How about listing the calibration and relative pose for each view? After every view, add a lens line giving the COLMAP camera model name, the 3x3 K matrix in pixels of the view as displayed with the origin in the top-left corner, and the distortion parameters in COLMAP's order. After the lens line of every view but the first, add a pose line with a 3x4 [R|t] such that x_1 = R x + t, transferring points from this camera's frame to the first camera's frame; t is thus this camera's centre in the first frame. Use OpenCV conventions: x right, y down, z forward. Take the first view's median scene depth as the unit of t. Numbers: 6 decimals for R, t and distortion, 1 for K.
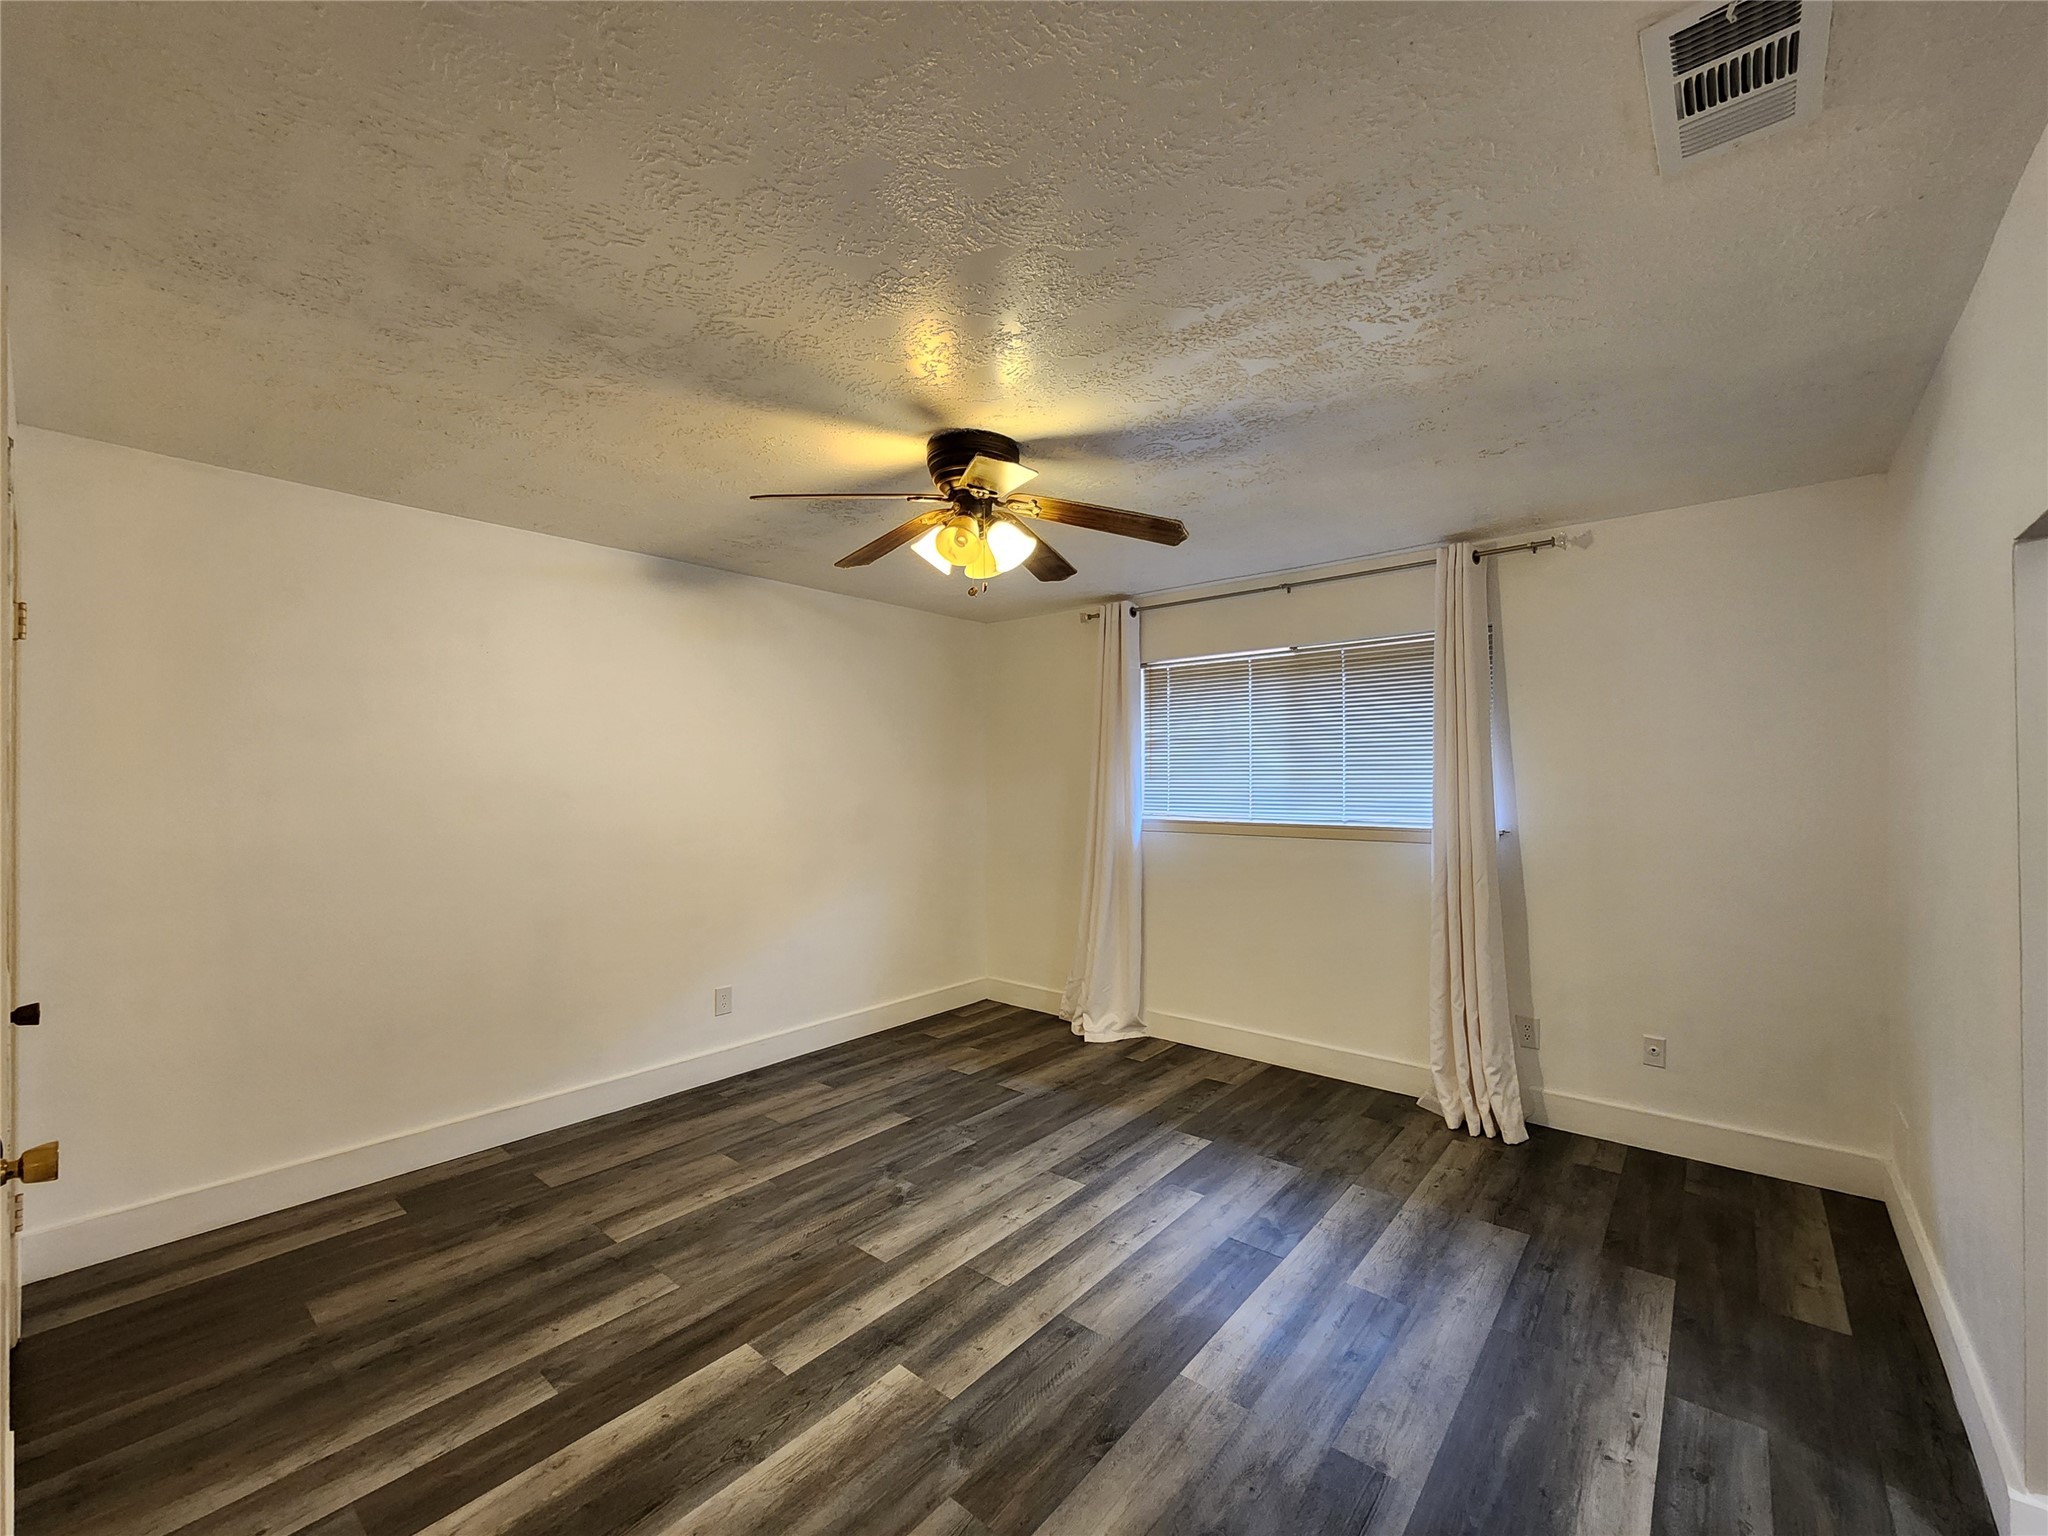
lens RADIAL K [[832.2, 0, 1024.8], [0, 832.2, 770.7], [0, 0, 1]] dist [-0.000638, -0.000658]
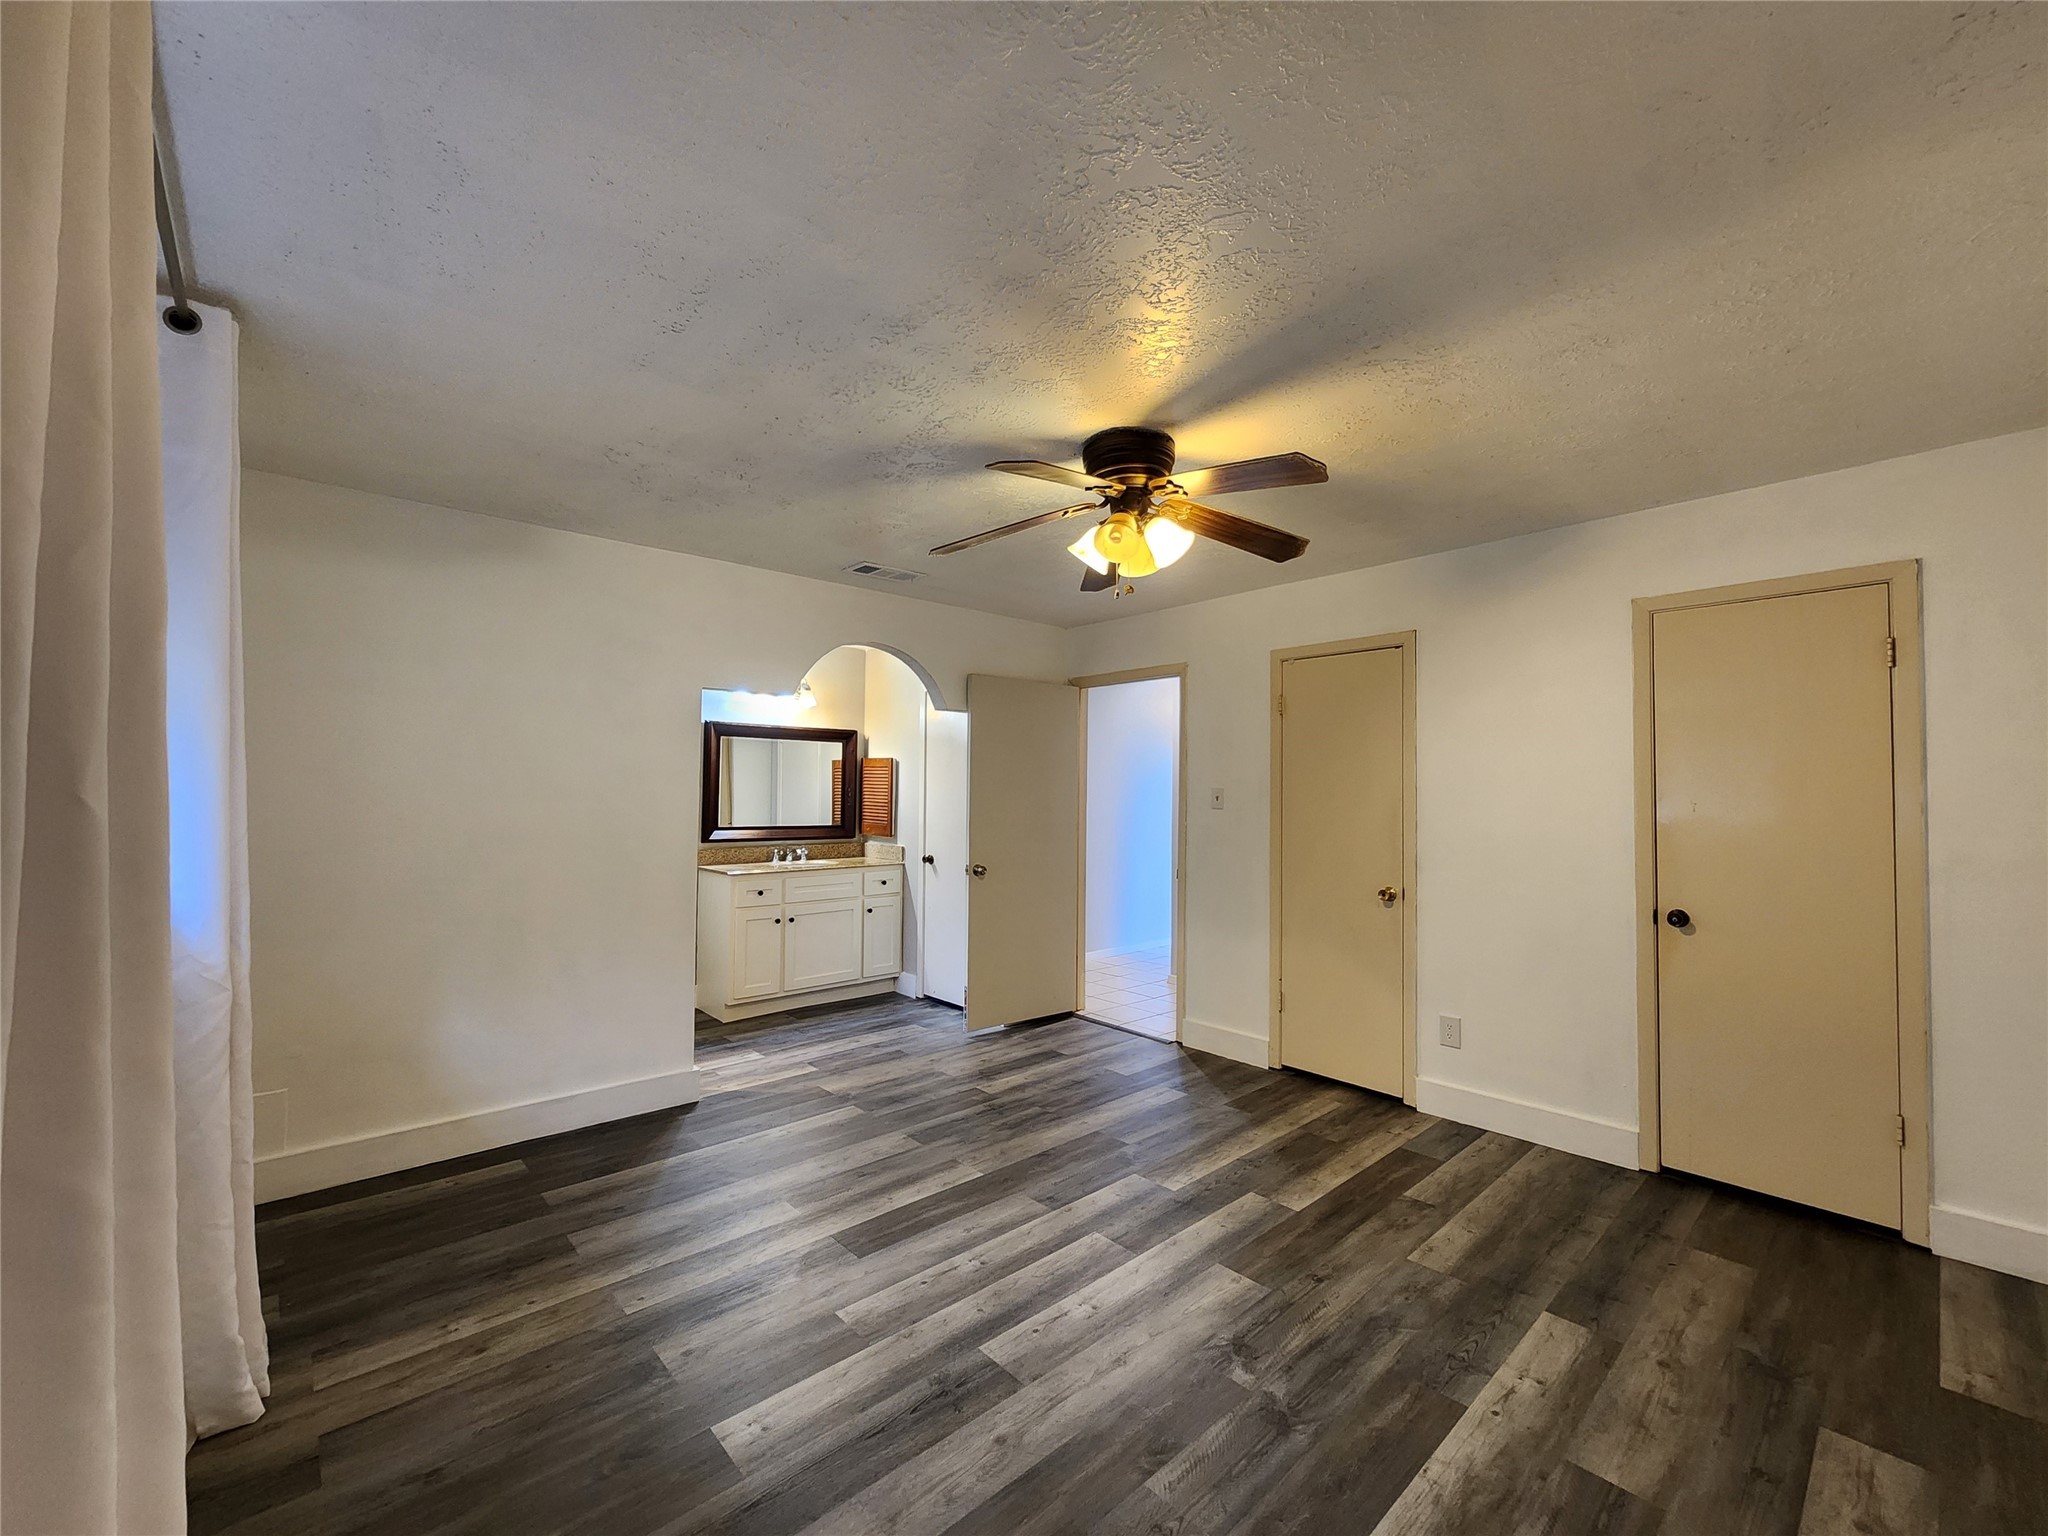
lens RADIAL K [[832.2, 0, 1022.0], [0, 832.2, 786.3], [0, 0, 1]] dist [-0.000638, -0.000658]
pose [[-0.990697, -0.000974, 0.136084, -0.065157], [-0.003523, 0.999823, -0.018492, 0.037293], [-0.136041, -0.018799, -0.990525, 1.872485]]
